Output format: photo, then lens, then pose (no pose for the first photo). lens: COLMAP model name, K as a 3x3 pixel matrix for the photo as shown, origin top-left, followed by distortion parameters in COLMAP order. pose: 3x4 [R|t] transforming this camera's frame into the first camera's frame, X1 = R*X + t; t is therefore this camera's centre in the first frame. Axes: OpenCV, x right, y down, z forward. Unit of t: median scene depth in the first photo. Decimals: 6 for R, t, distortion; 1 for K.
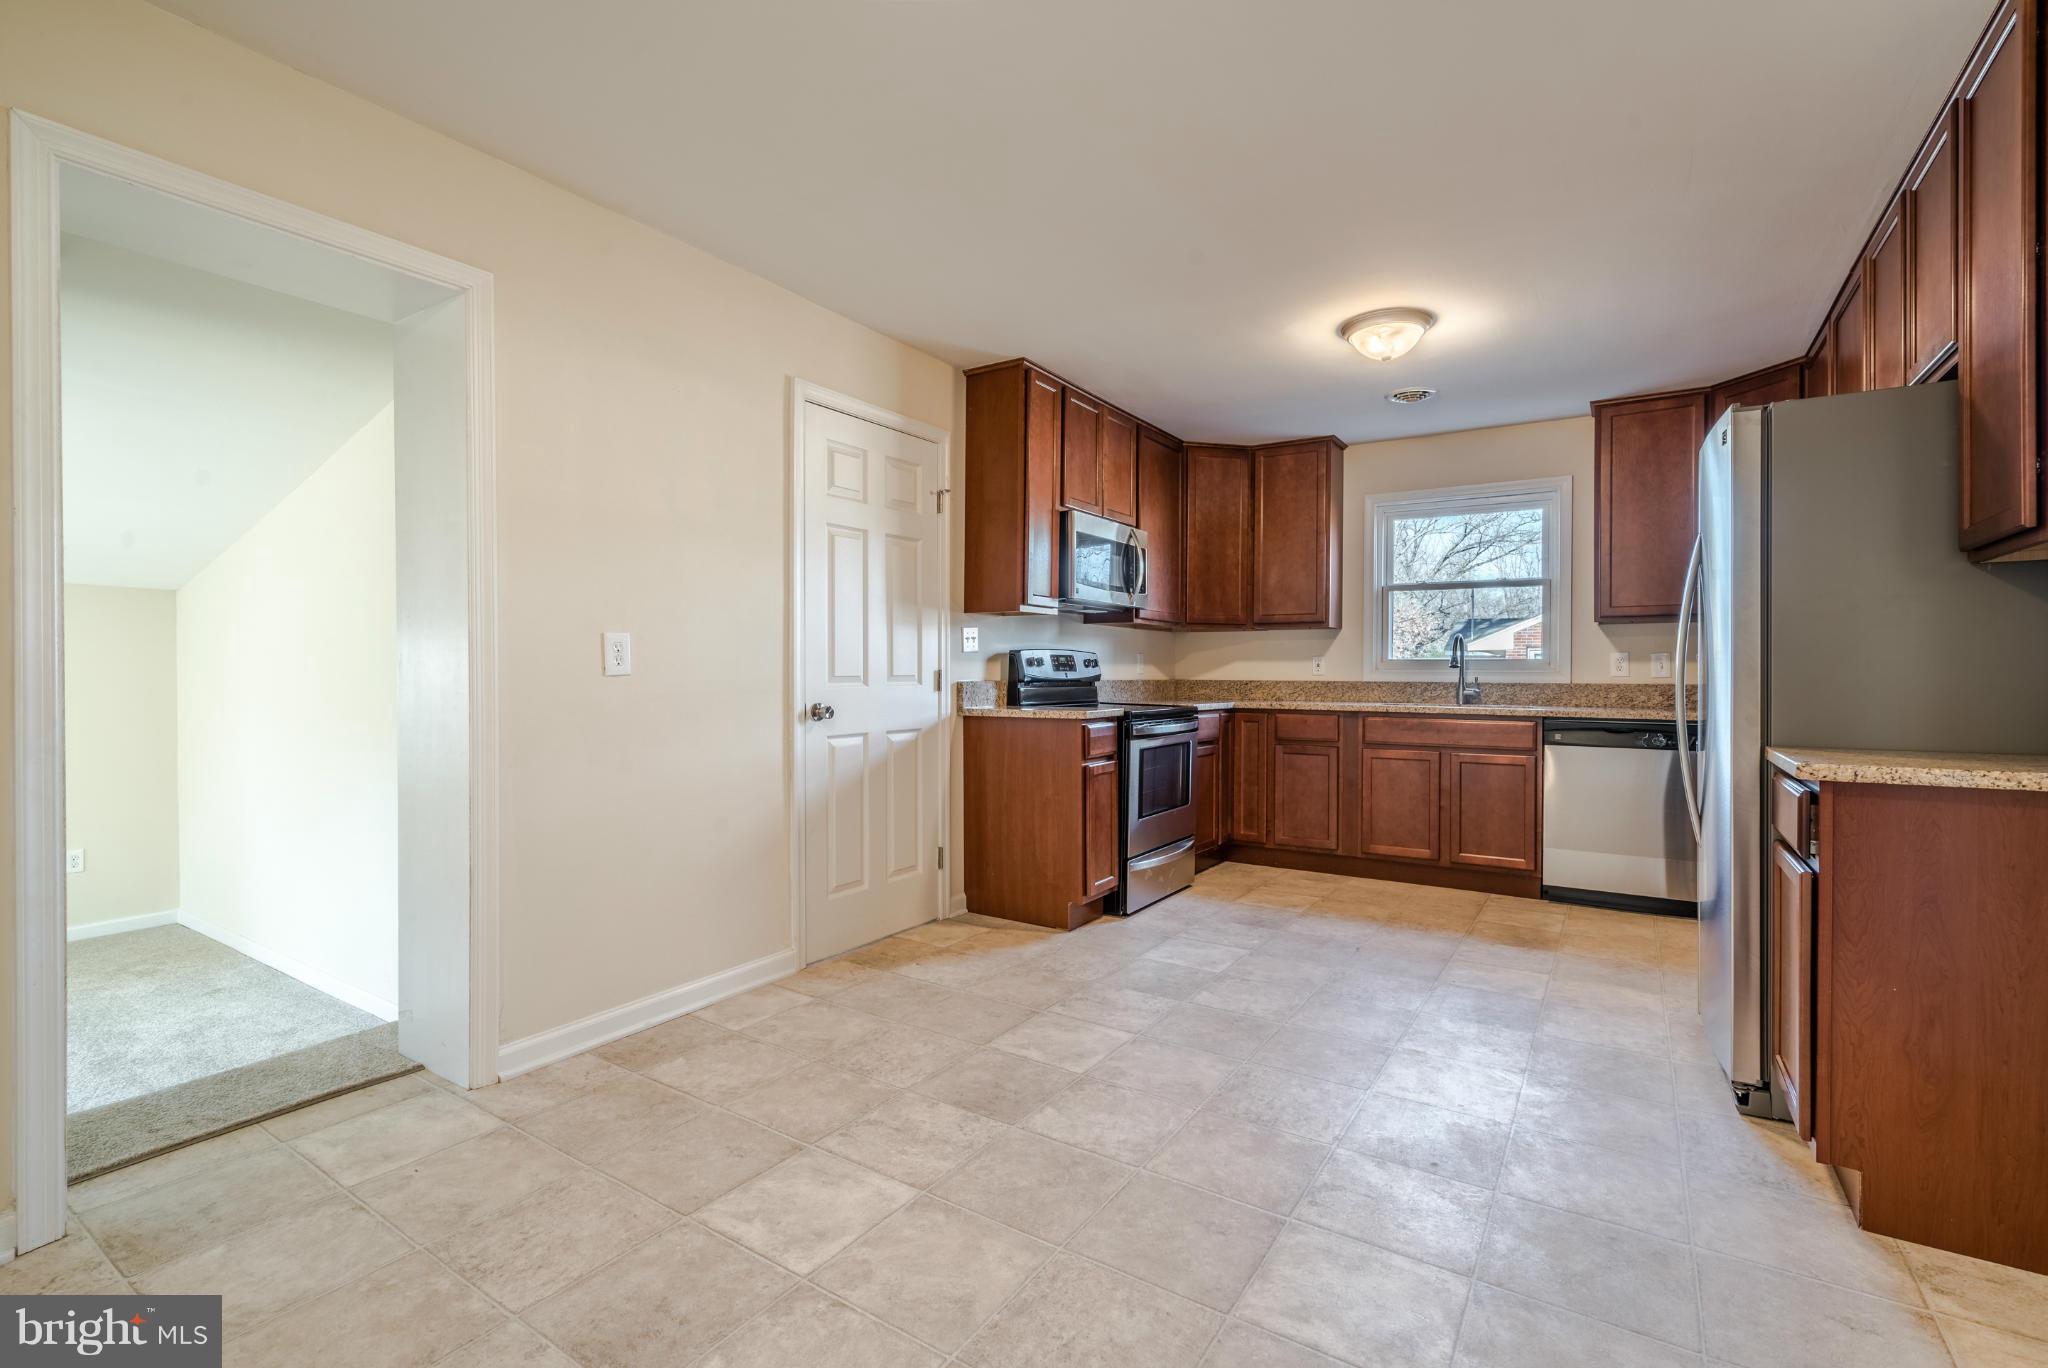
lens RADIAL K [[916.9, 0, 1024.0], [0, 916.9, 684.0], [0, 0, 1]] dist [-0.011340, 0.000556]
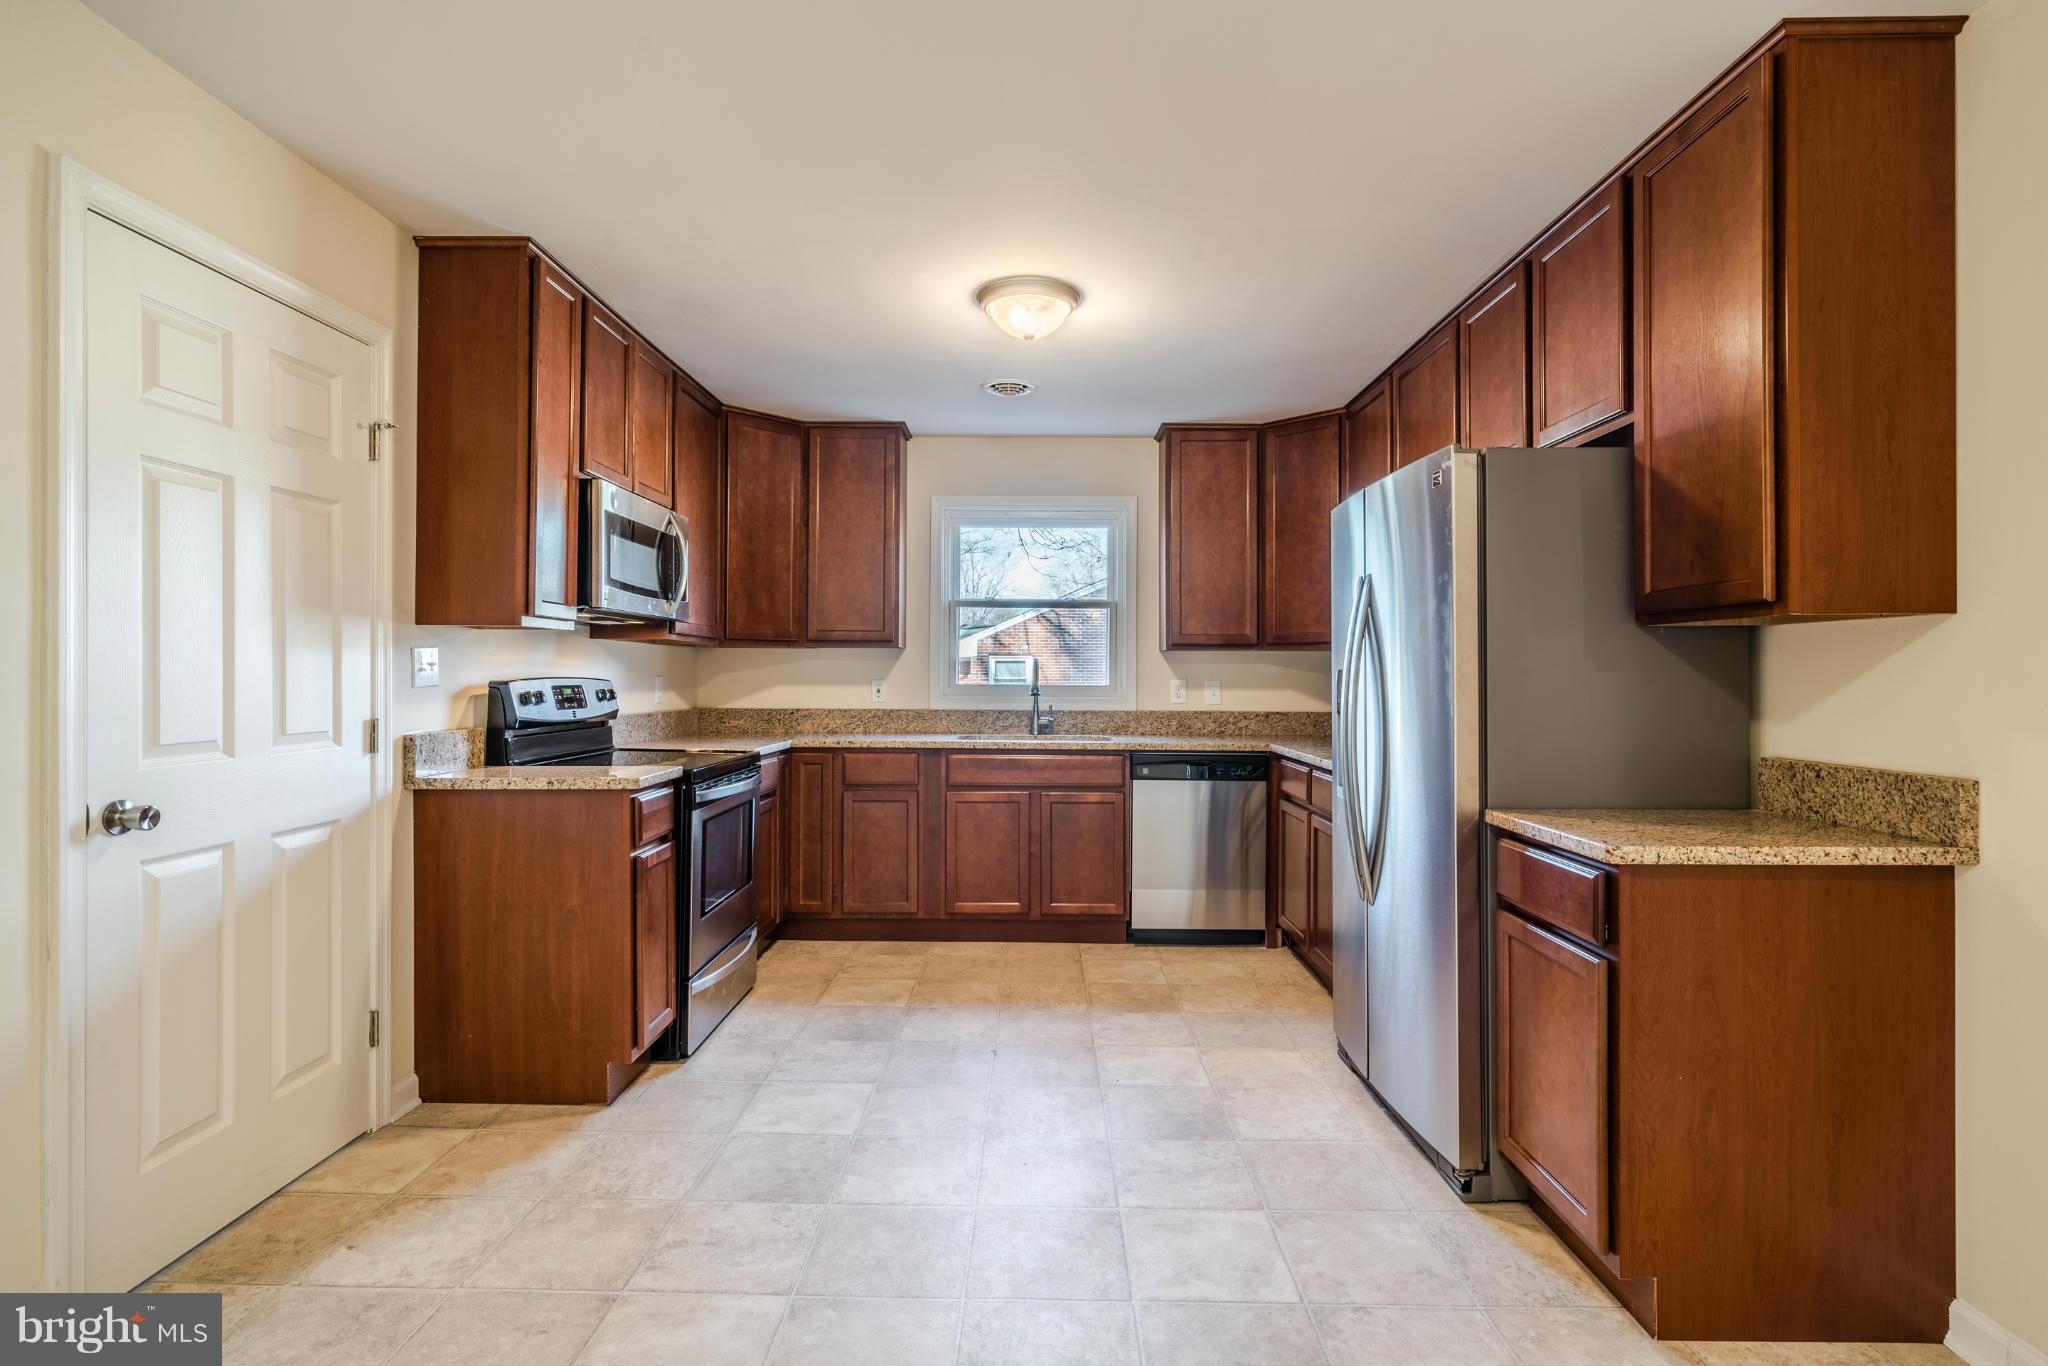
lens RADIAL K [[989.7, 0, 1023.9], [0, 989.7, 674.9], [0, 0, 1]] dist [-0.000728, 0.002022]
pose [[0.843873, 0.000765, 0.536543, -0.073030], [0.005253, 0.999939, -0.009688, -0.032438], [-0.536518, 0.010994, 0.843818, 0.196729]]
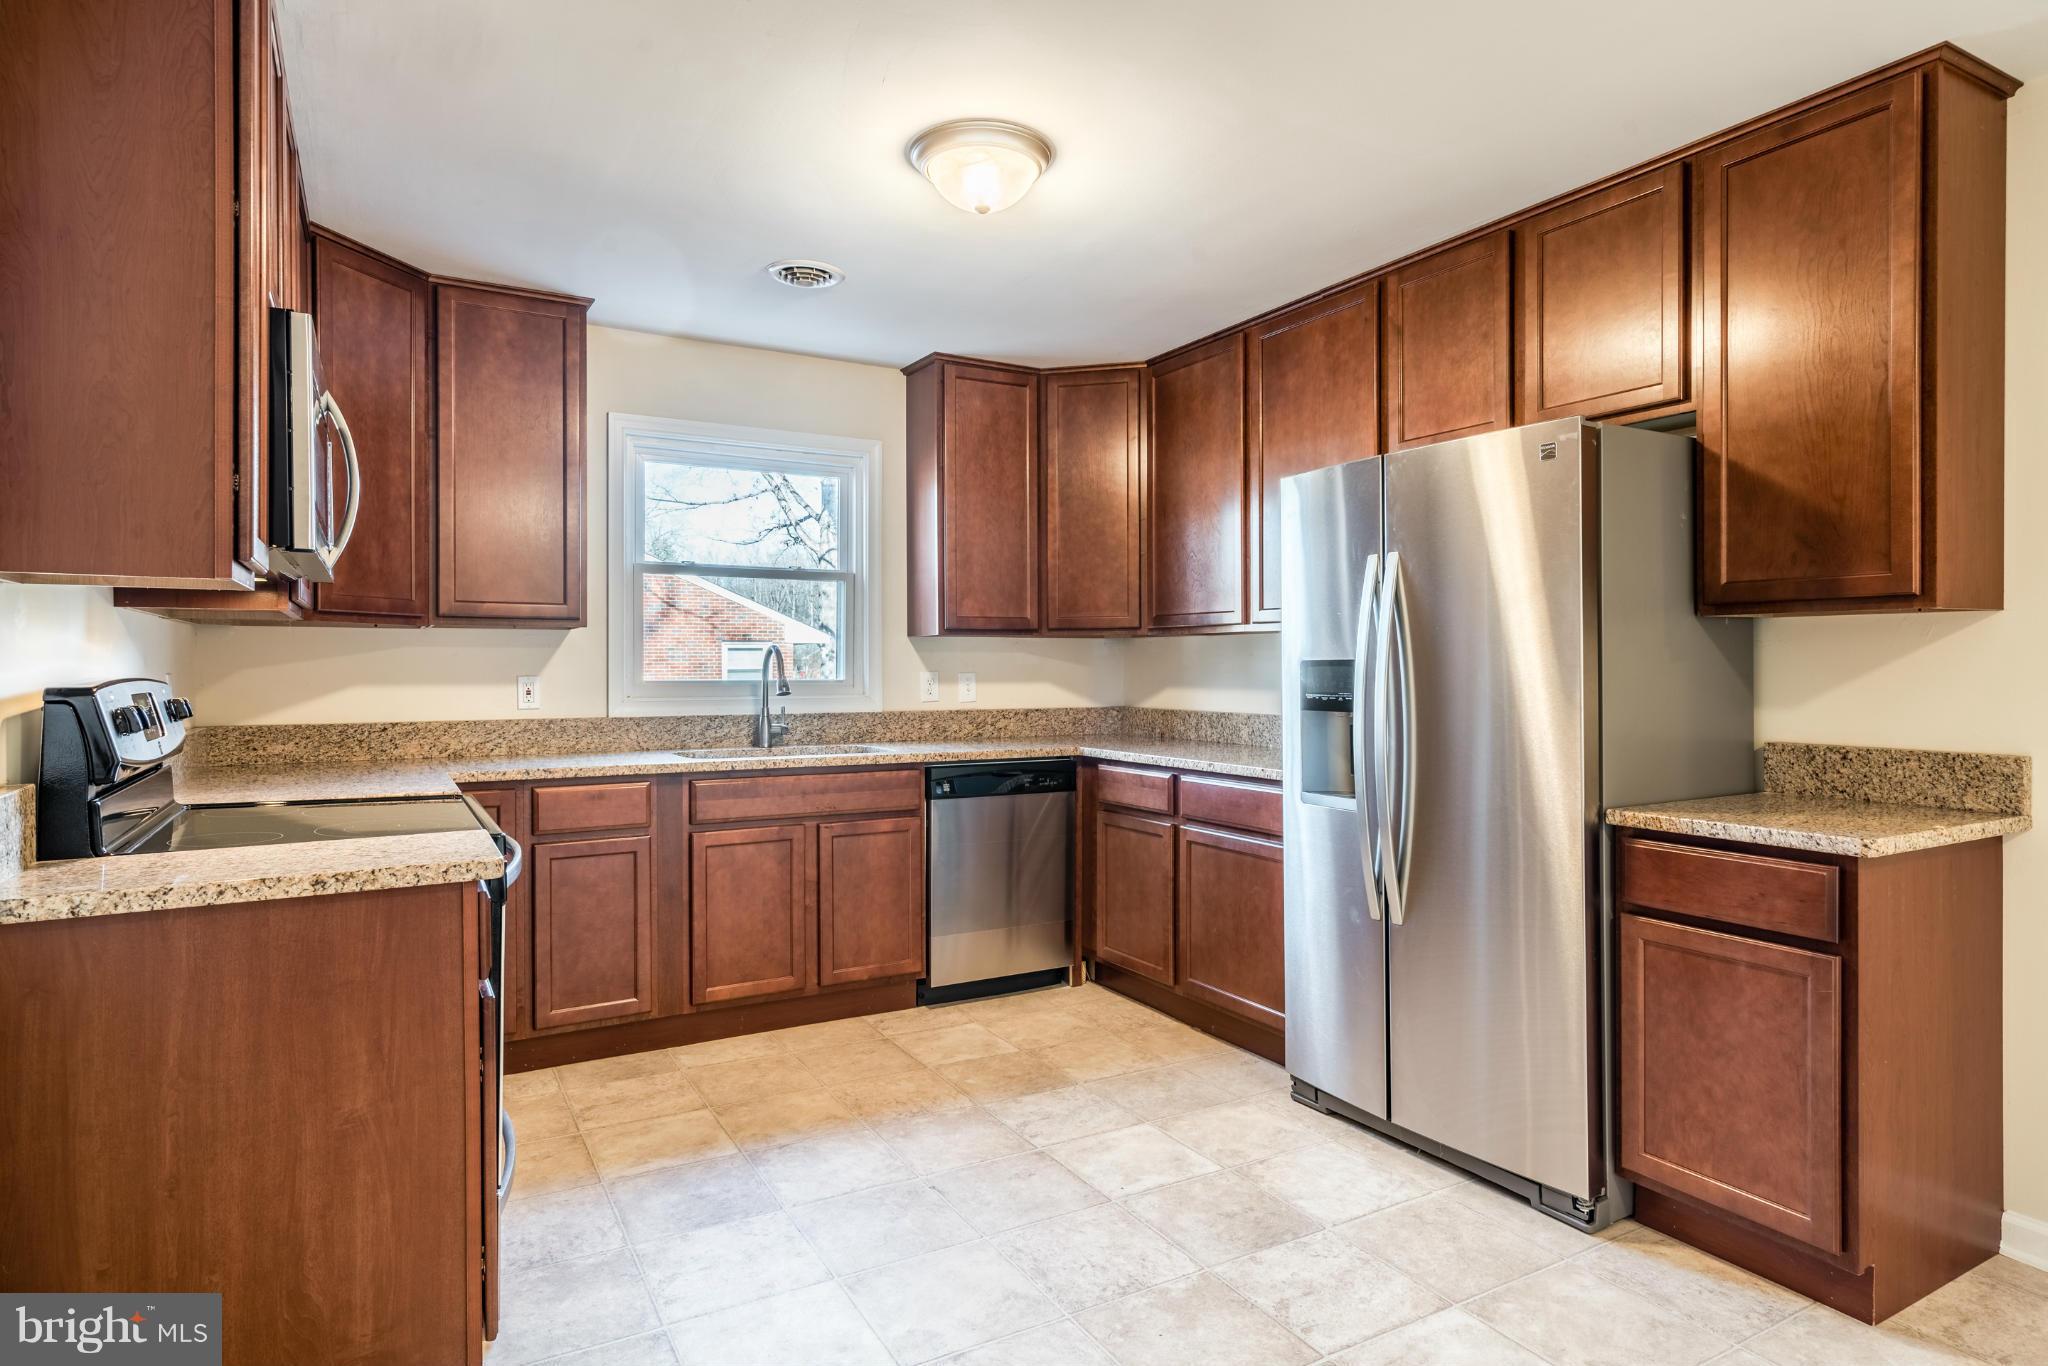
lens RADIAL K [[1133.5, 0, 1027.1], [0, 1133.5, 674.1], [0, 0, 1]] dist [0.003362, 0.001082]
pose [[0.455605, -0.010863, 0.890116, -0.216195], [0.014484, 0.999884, 0.004789, -0.039090], [-0.890064, 0.010711, 0.455709, 0.508334]]
